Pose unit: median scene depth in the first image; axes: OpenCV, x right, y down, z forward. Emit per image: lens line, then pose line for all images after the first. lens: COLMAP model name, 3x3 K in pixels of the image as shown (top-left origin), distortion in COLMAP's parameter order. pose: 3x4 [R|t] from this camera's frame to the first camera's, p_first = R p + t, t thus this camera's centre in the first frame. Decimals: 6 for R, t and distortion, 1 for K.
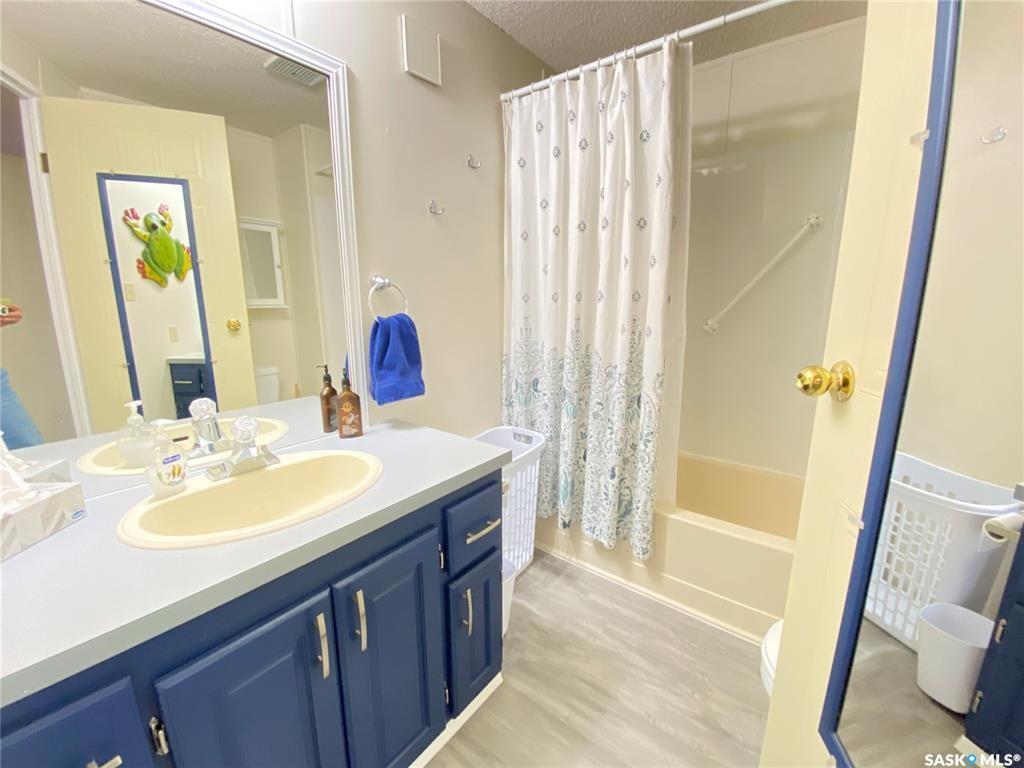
lens RADIAL K [[413.9, 0, 509.2], [0, 413.9, 385.0], [0, 0, 1]] dist [0.023152, -0.022279]
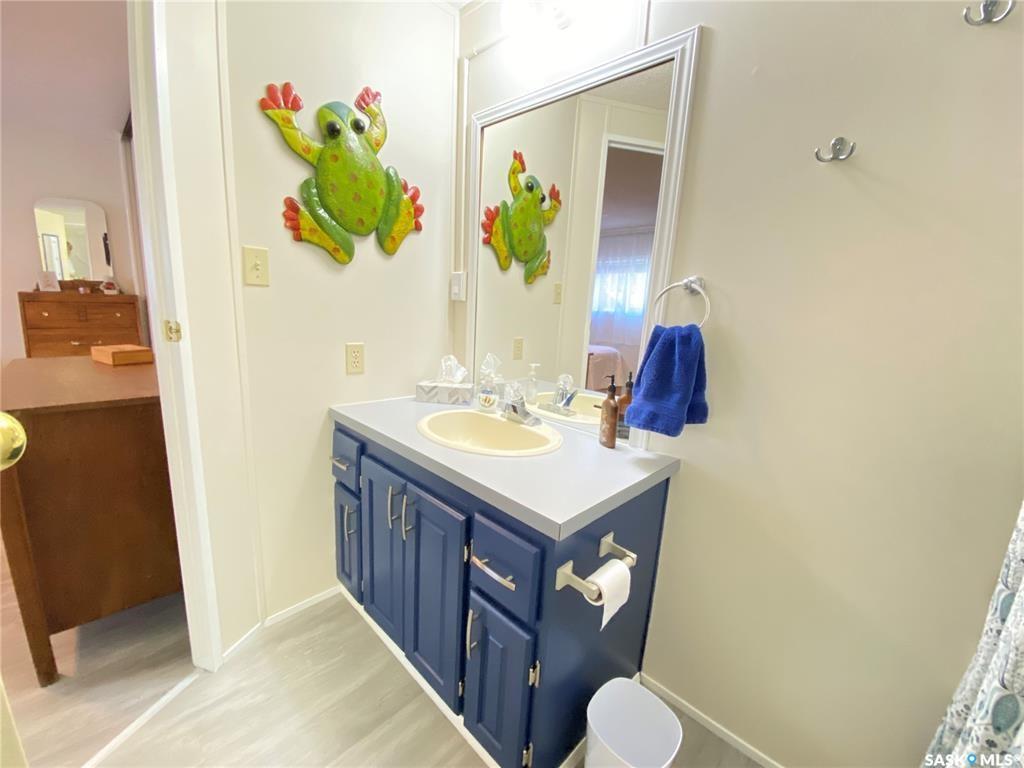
lens RADIAL K [[413.9, 0, 509.2], [0, 413.9, 385.0], [0, 0, 1]] dist [0.023152, -0.022279]
pose [[-0.100617, 0.194817, -0.975665, 0.684377], [-0.243166, 0.946086, 0.213988, -0.193369], [0.964752, 0.258780, -0.047819, 0.964757]]
